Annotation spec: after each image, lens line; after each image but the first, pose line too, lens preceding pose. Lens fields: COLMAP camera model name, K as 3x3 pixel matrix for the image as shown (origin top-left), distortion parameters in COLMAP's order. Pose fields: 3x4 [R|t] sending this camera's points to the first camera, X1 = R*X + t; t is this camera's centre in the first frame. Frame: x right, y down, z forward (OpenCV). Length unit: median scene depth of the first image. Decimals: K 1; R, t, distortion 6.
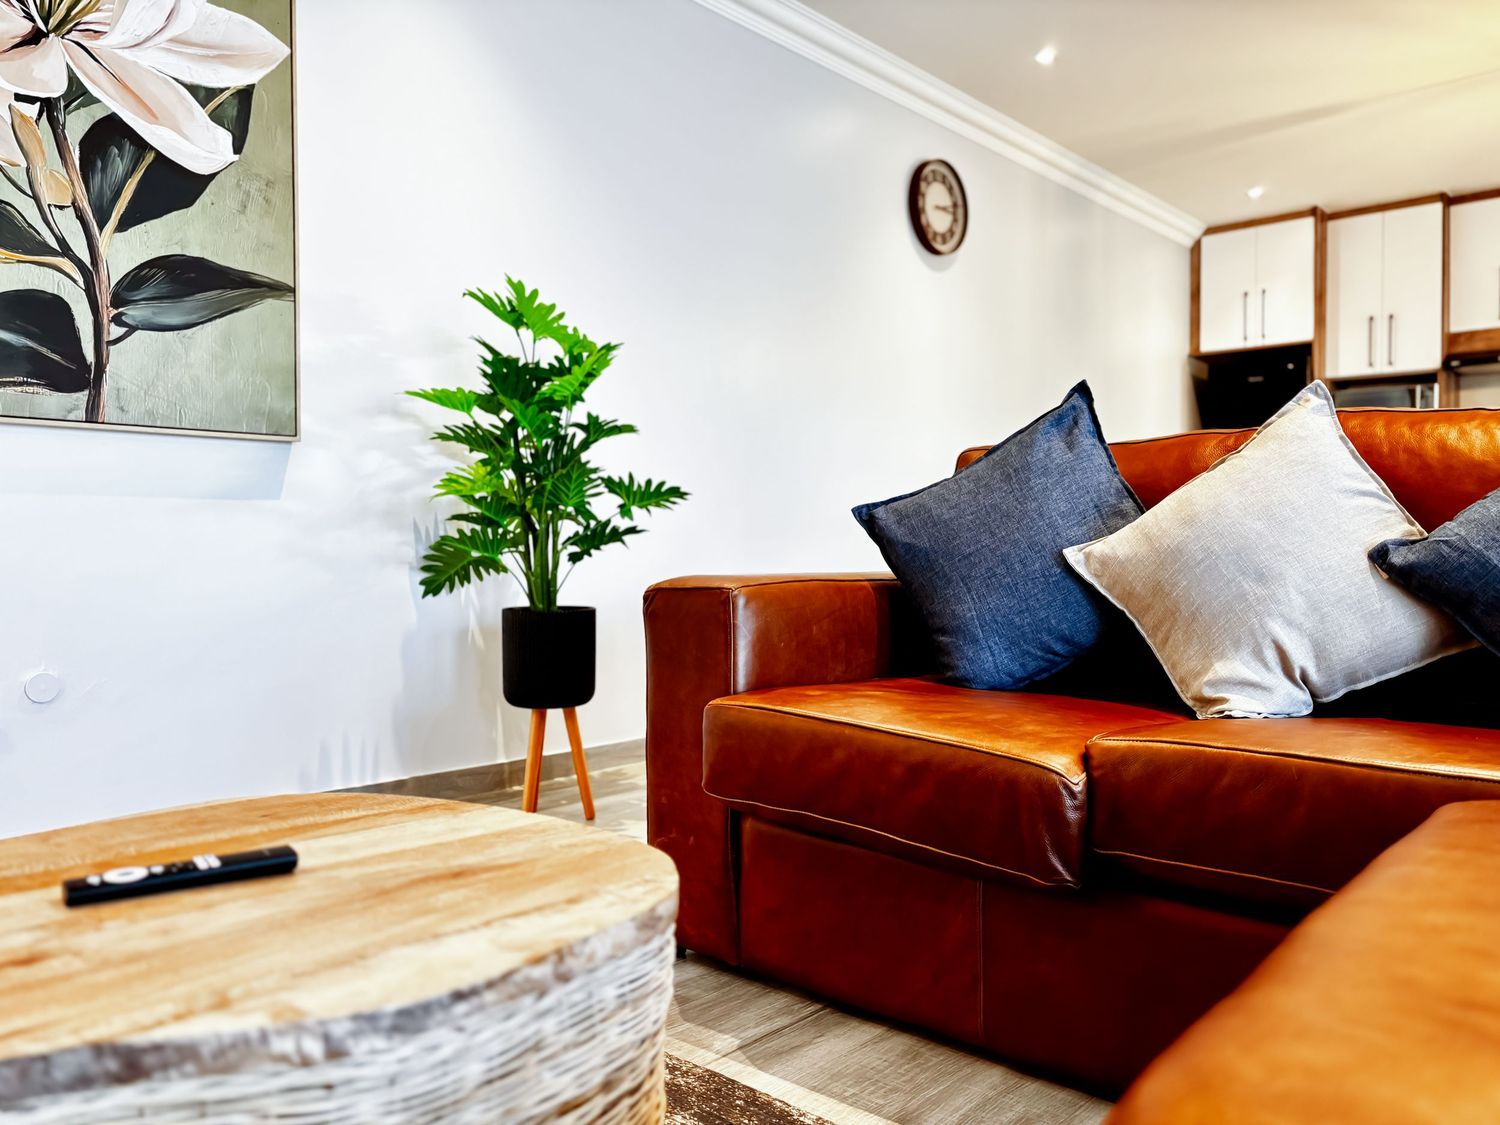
lens RADIAL K [[1190.6, 0, 746.0], [0, 1190.6, 566.9], [0, 0, 1]] dist [0.007008, -0.000152]
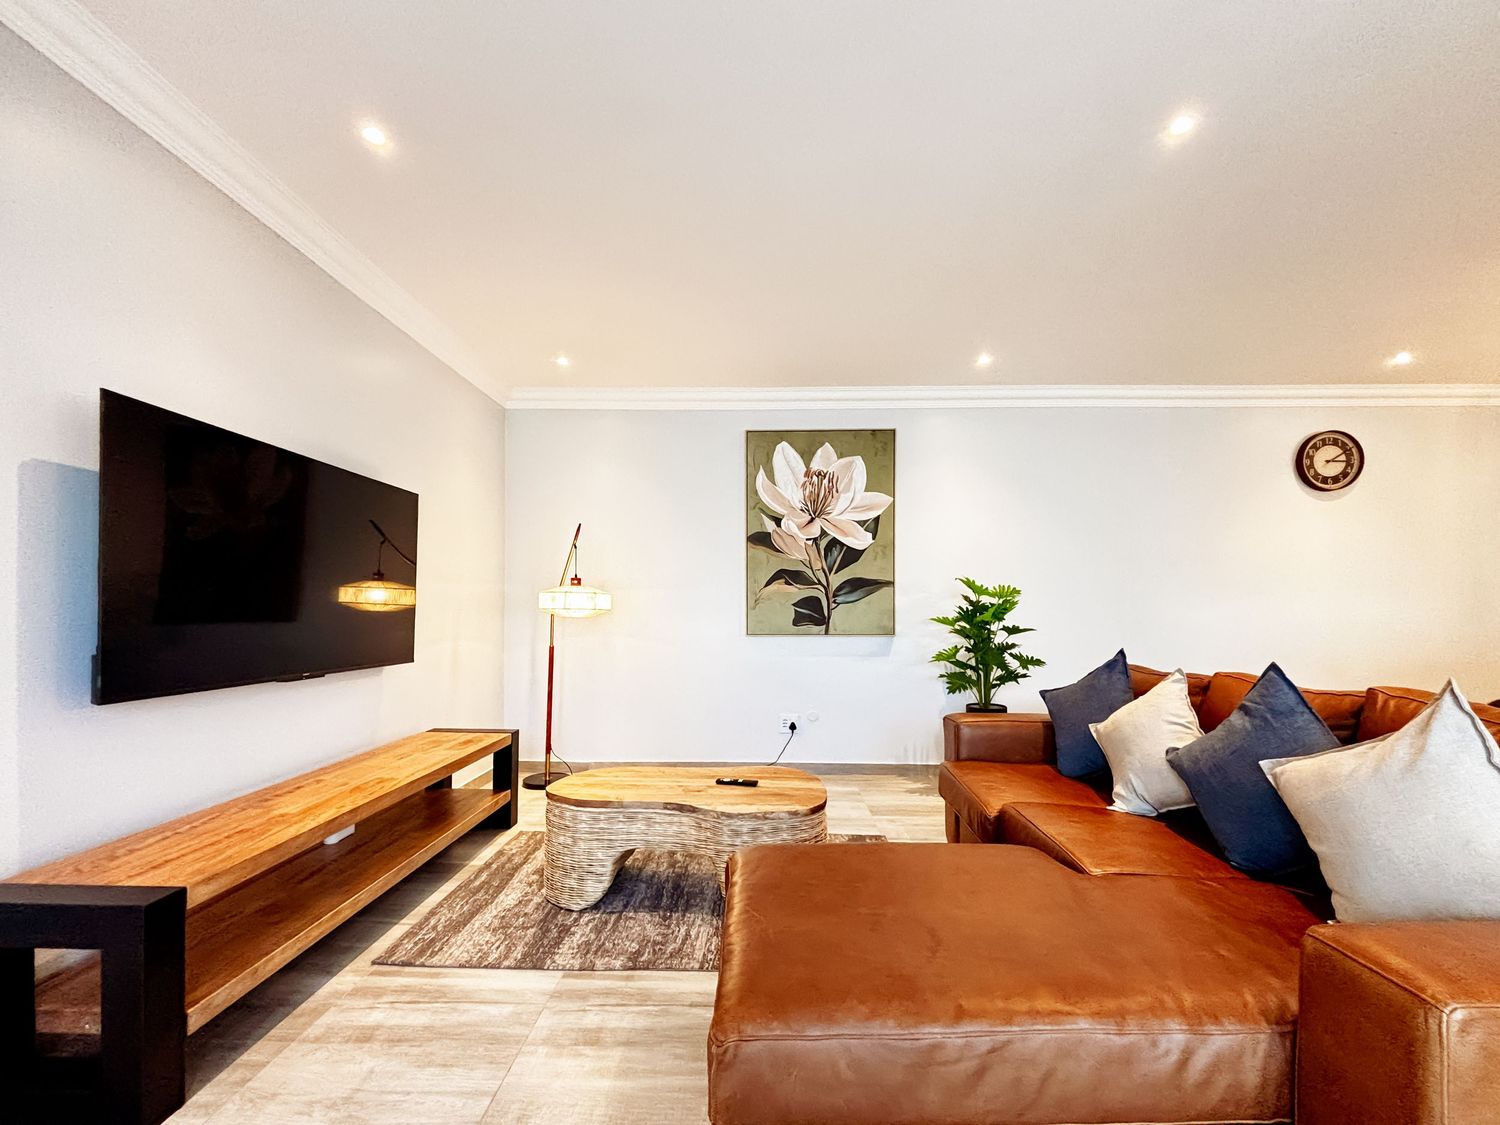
lens RADIAL K [[707.2, 0, 752.1], [0, 707.2, 588.1], [0, 0, 1]] dist [-0.002622, -0.000719]
pose [[0.632916, 0.001032, -0.774220, 0.783063], [-0.013991, 0.999851, -0.010105, -0.220844], [0.774094, 0.017228, 0.632836, -0.353333]]
